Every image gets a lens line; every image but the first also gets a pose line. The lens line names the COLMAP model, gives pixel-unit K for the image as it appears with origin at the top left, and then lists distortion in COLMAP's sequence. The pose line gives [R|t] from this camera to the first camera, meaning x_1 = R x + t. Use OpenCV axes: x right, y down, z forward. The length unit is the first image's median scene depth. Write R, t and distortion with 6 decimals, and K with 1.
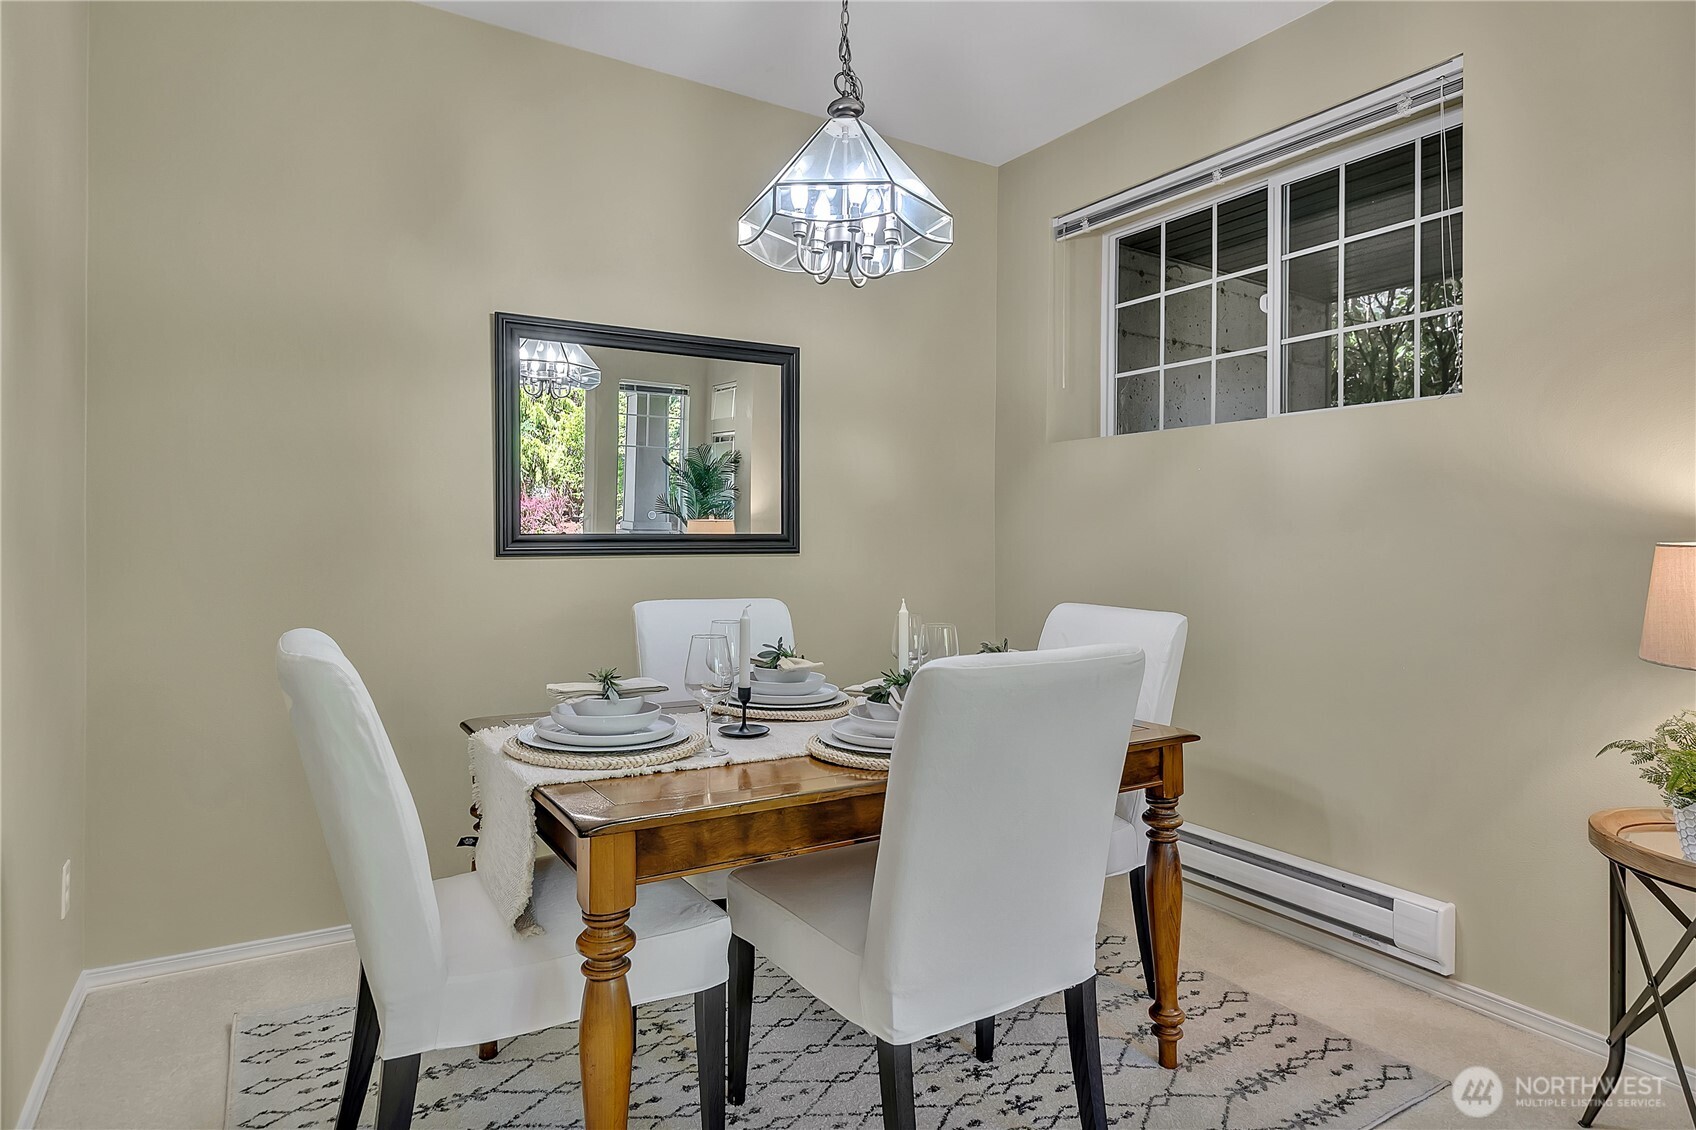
lens RADIAL K [[945.9, 0, 838.1], [0, 945.9, 530.9], [0, 0, 1]] dist [0.000068, -0.000801]
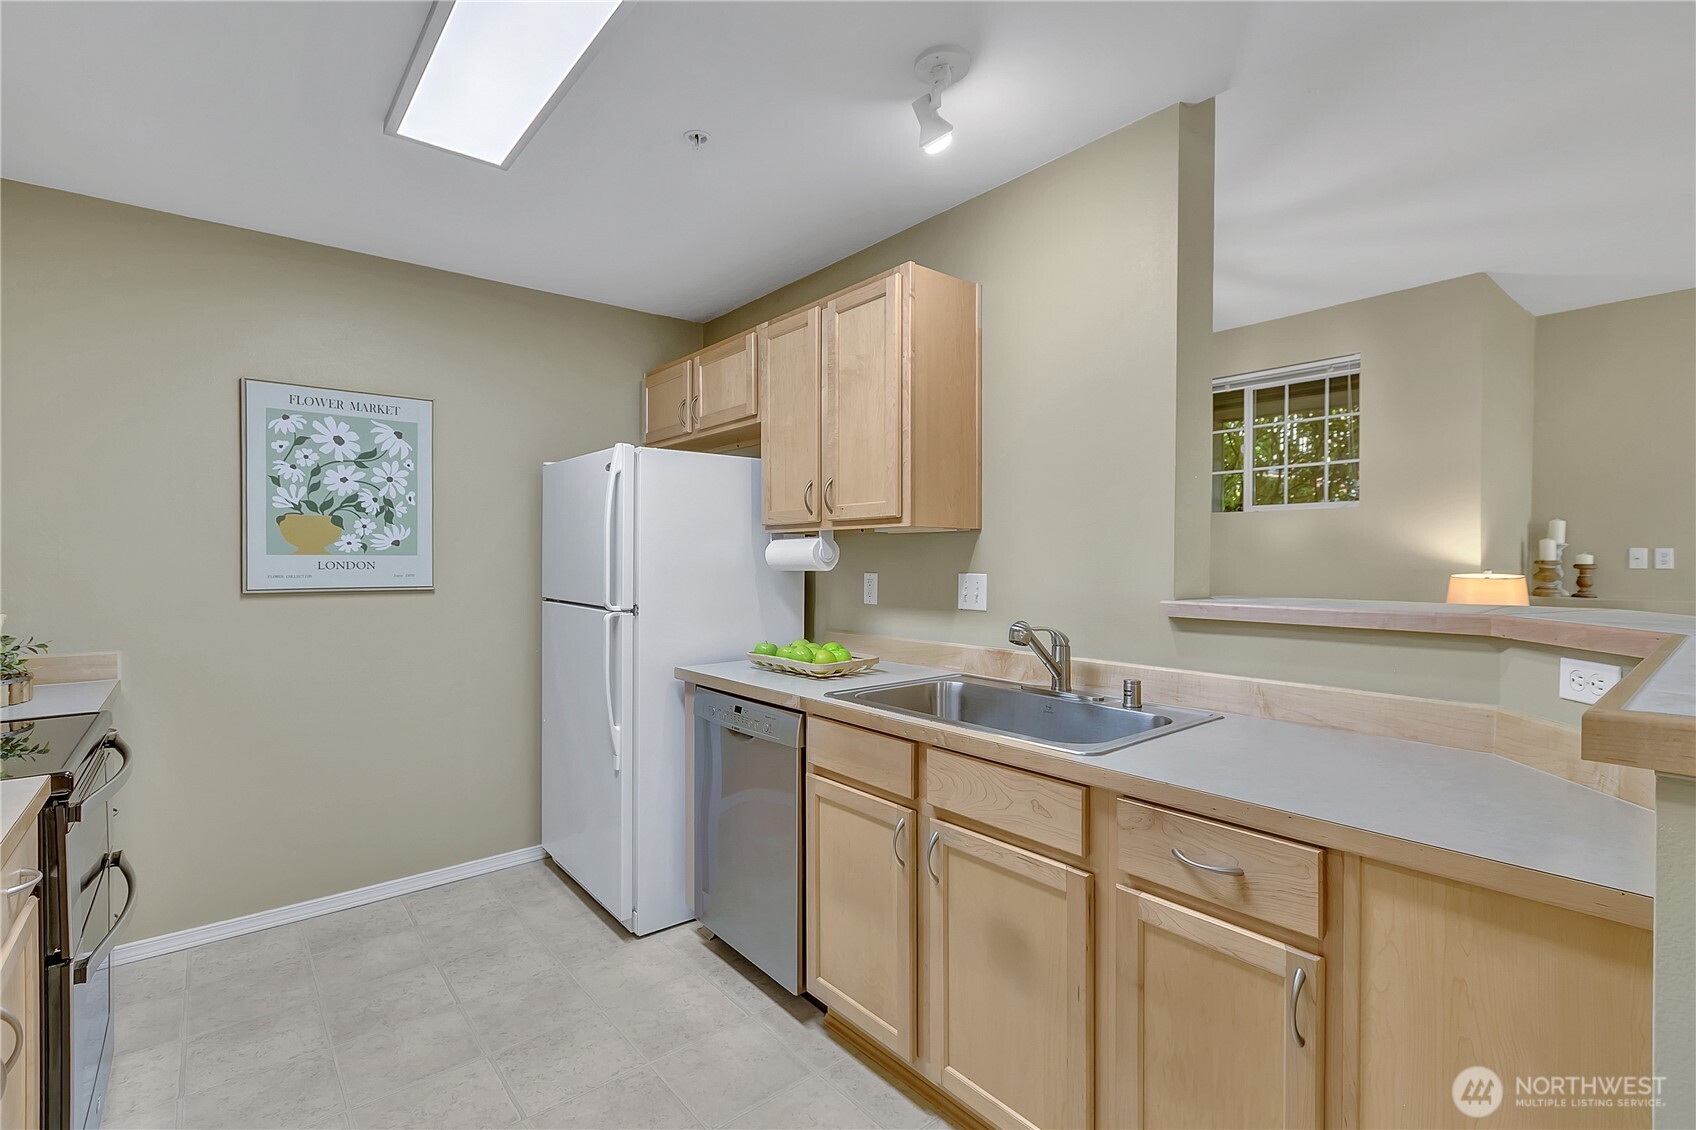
lens RADIAL K [[772.0, 0, 847.9], [0, 772.0, 566.0], [0, 0, 1]] dist [-0.005274, 0.001235]
pose [[0.989038, -0.009975, 0.147322, -0.669320], [0.005228, 0.999456, 0.032574, -0.061215], [-0.147566, -0.031447, 0.988552, -0.521144]]
